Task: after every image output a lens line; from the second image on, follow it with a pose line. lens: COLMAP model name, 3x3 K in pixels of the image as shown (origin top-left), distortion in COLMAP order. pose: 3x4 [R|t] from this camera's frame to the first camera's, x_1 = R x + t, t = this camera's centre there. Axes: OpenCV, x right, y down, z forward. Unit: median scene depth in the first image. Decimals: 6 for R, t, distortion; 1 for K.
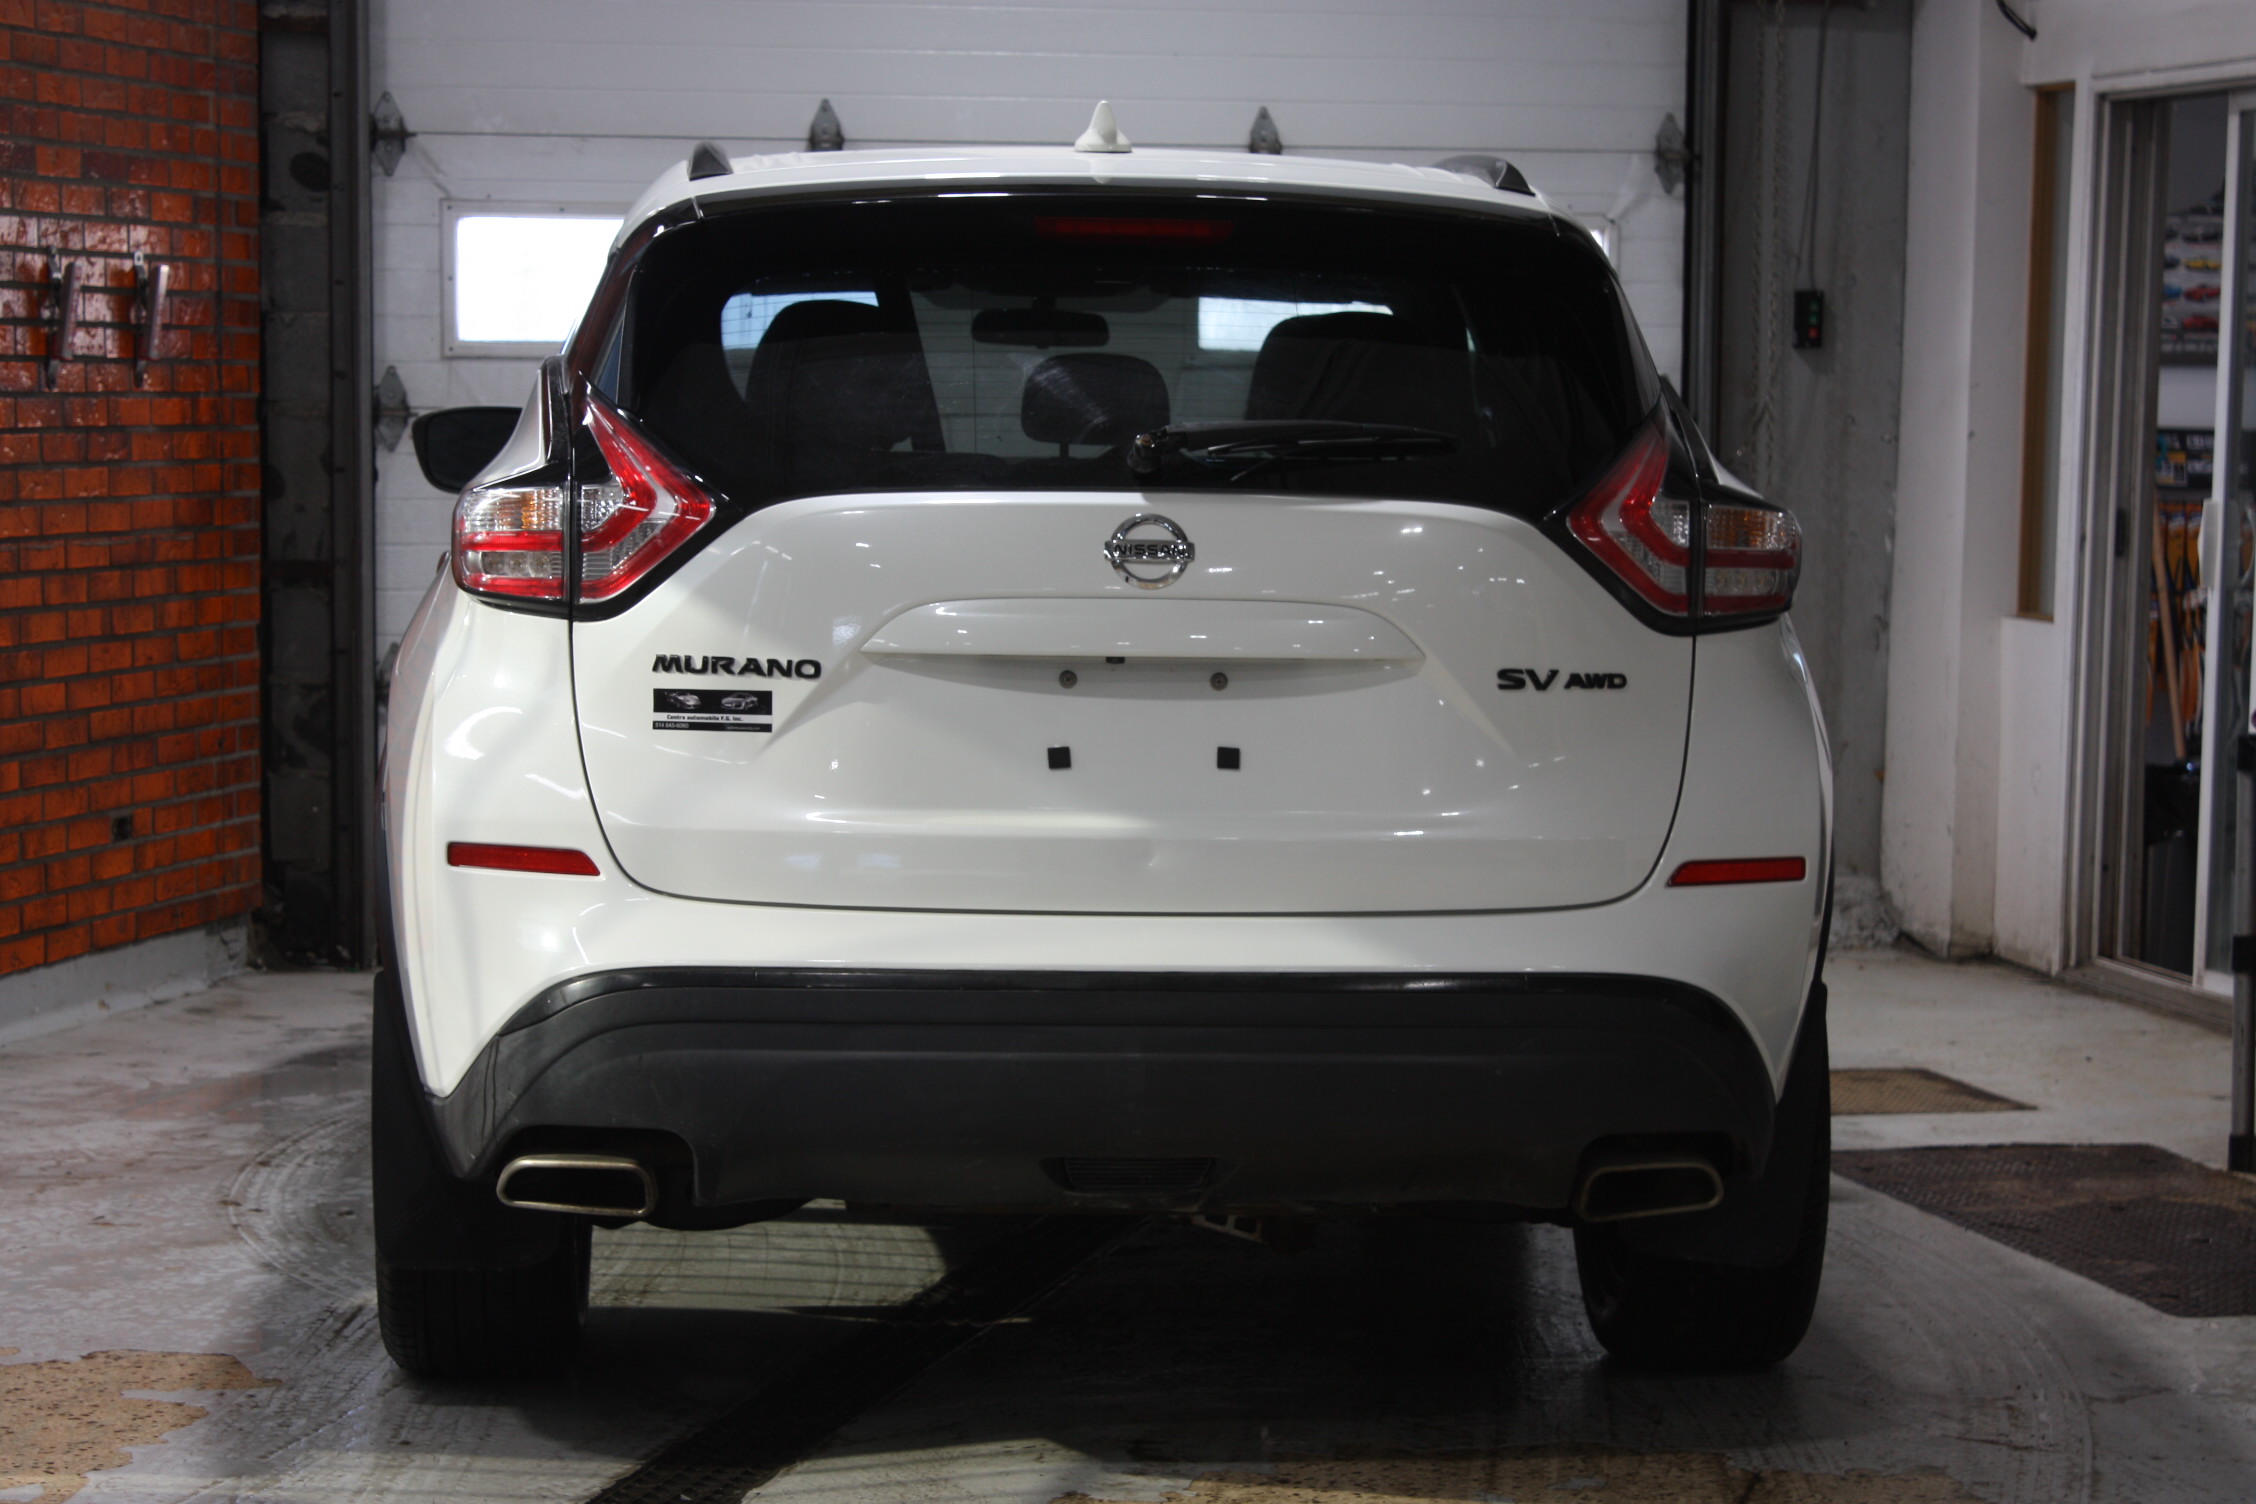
lens RADIAL K [[5032.6, 0, 1128.0], [0, 5032.6, 752.0], [0, 0, 1]] dist [0.079556, -0.310530]
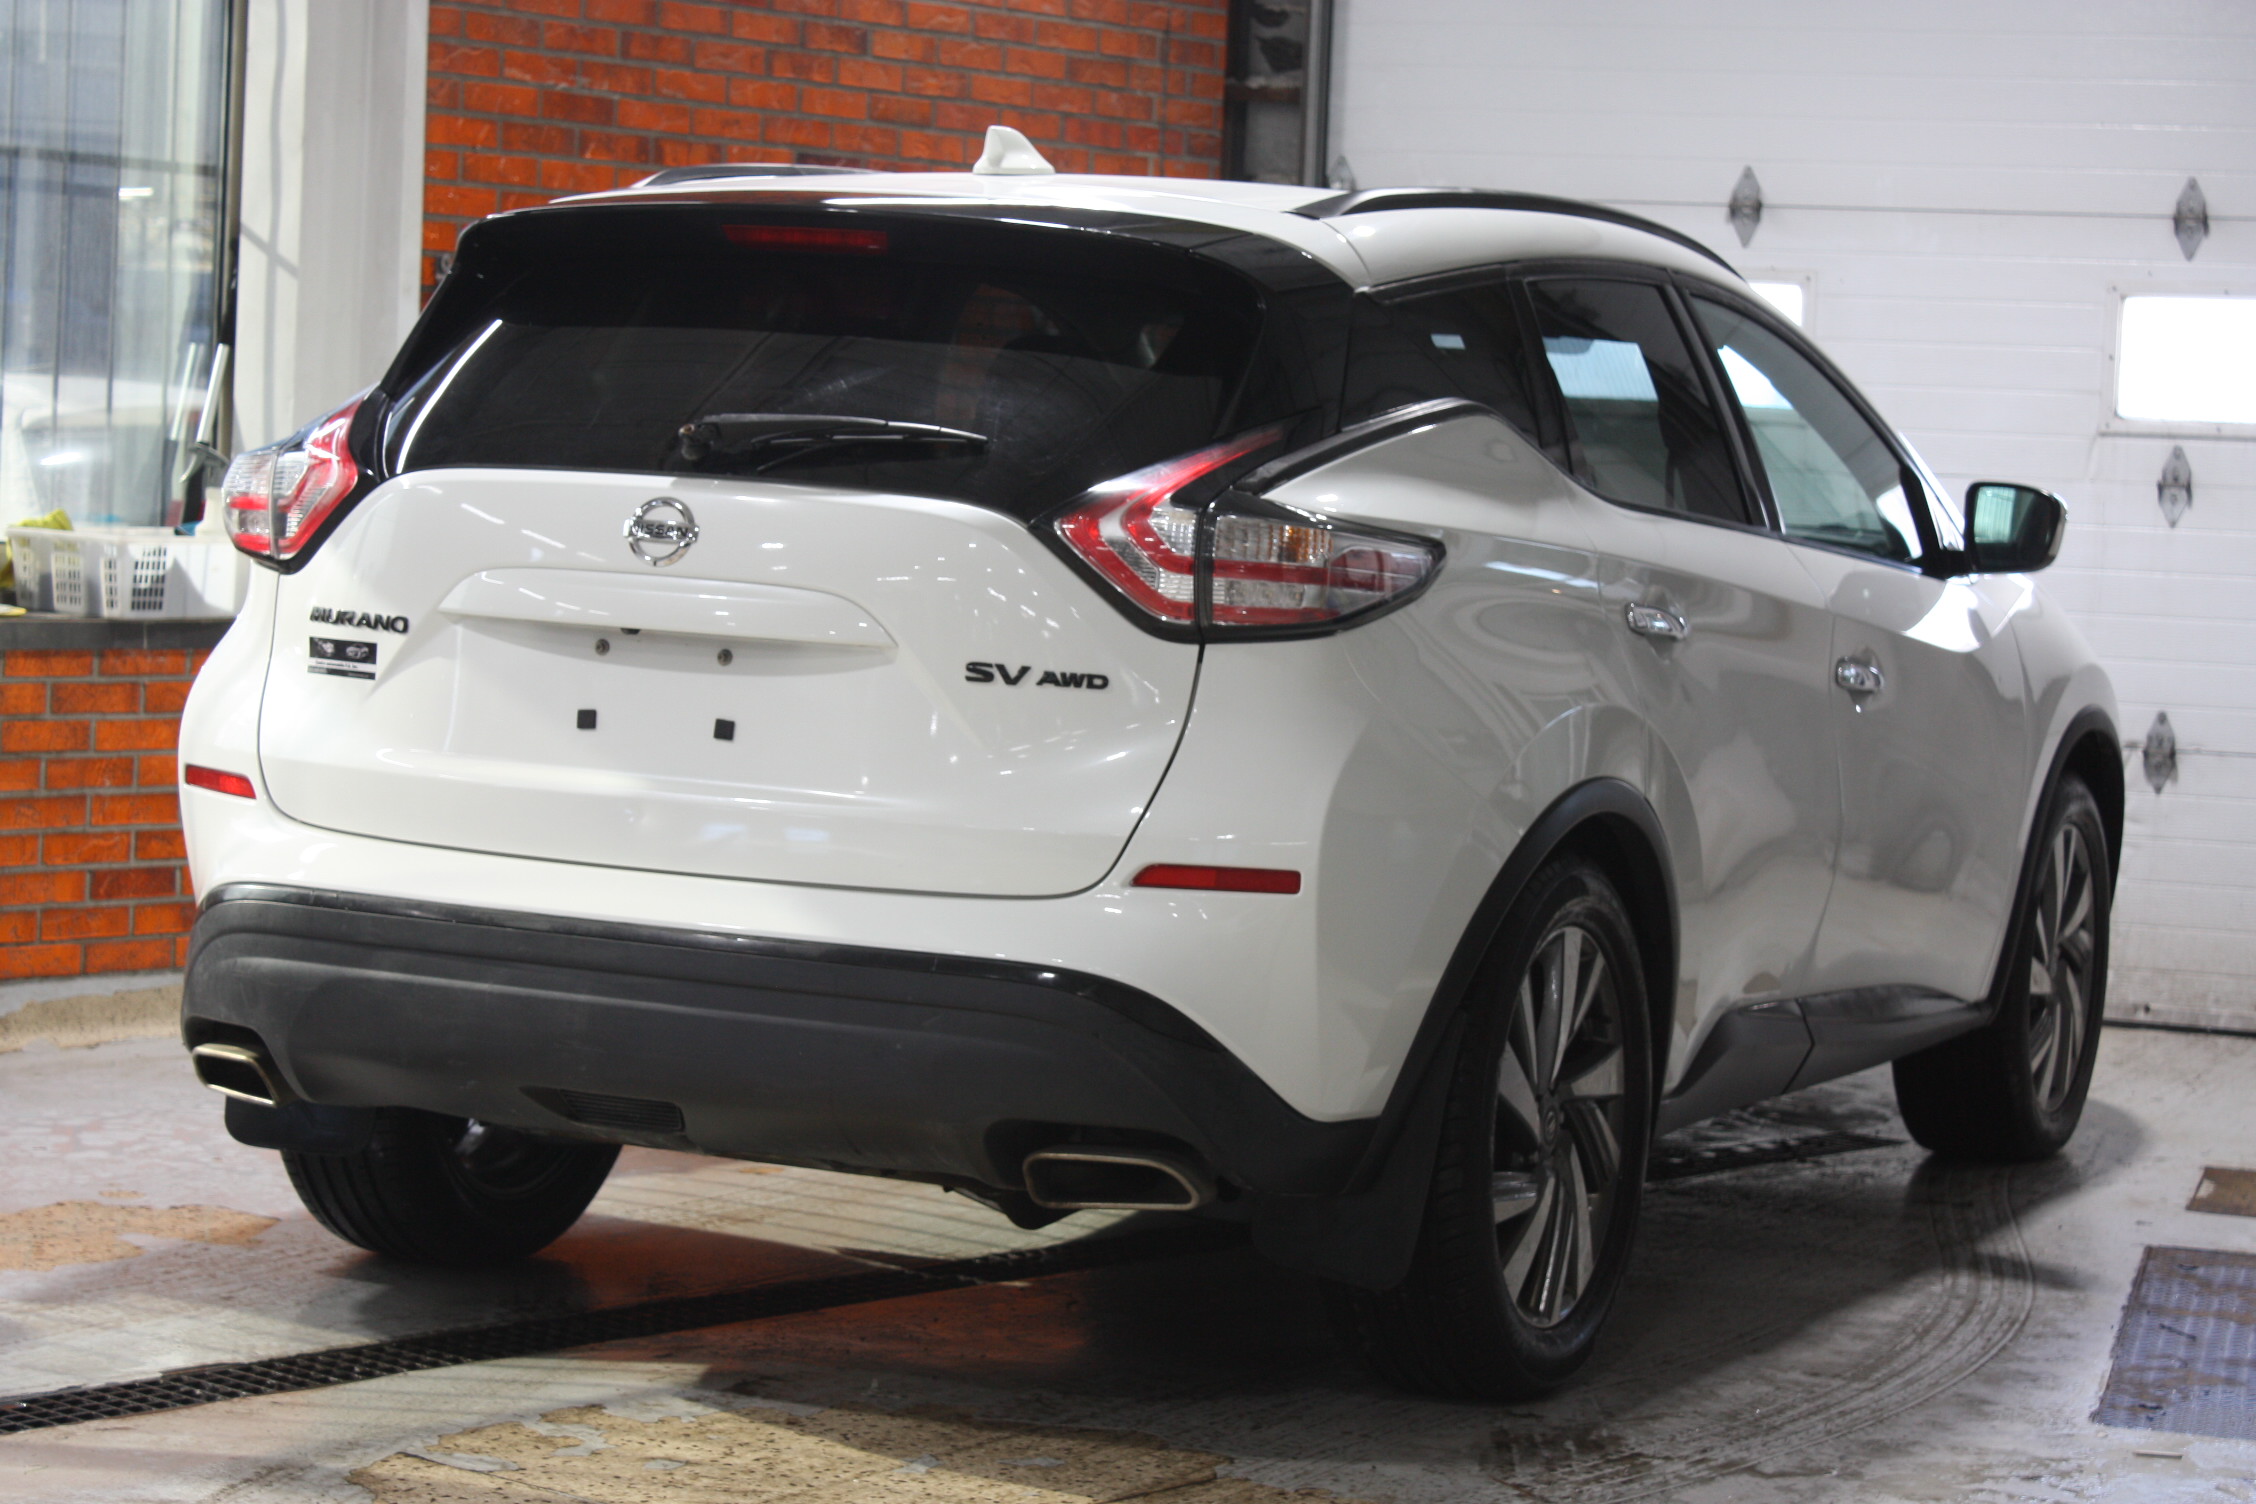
lens RADIAL K [[4710.5, 0, 1128.0], [0, 4710.5, 752.0], [0, 0, 1]] dist [0.031035, -0.118846]
pose [[0.884654, 0.065340, -0.461648, 0.550922], [-0.072905, 0.997338, 0.001452, -0.001746], [0.460514, 0.032372, 0.887062, 0.156834]]
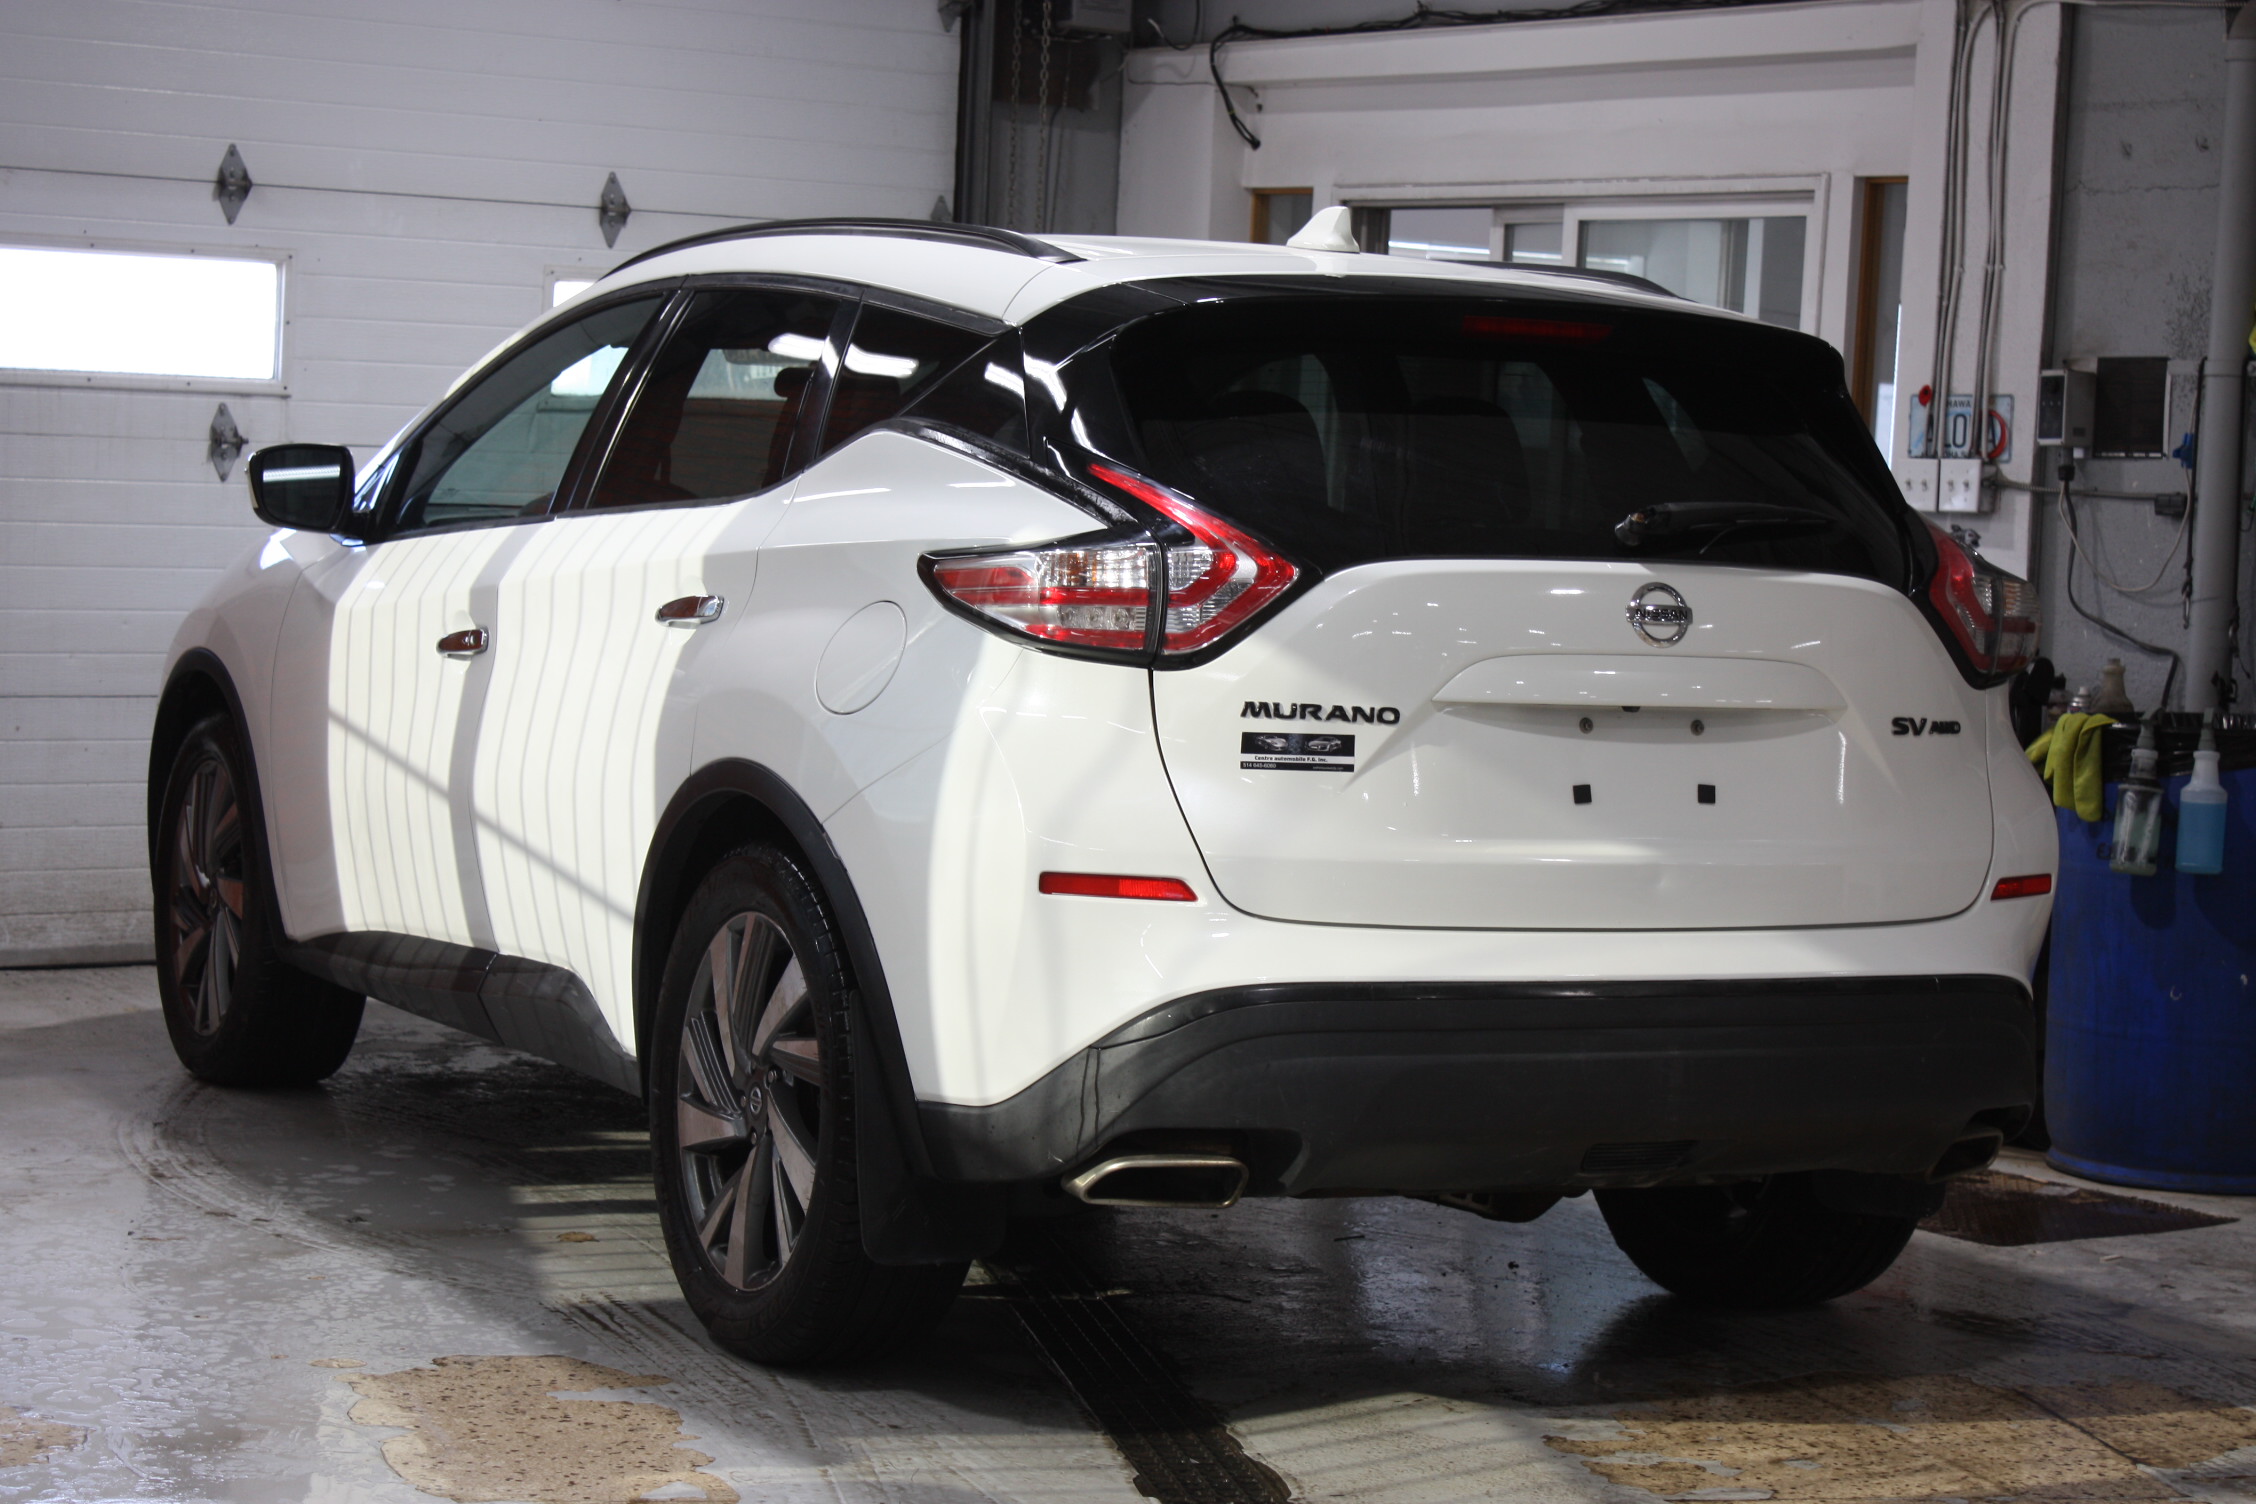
lens RADIAL K [[4722.9, 0, 1128.0], [0, 4722.9, 752.0], [0, 0, 1]] dist [0.068970, 0.076111]
pose [[0.915767, 0.001074, 0.401708, -0.534877], [-0.001181, 0.999999, 0.000018, -0.008226], [-0.401707, -0.000491, 0.915768, 0.058177]]
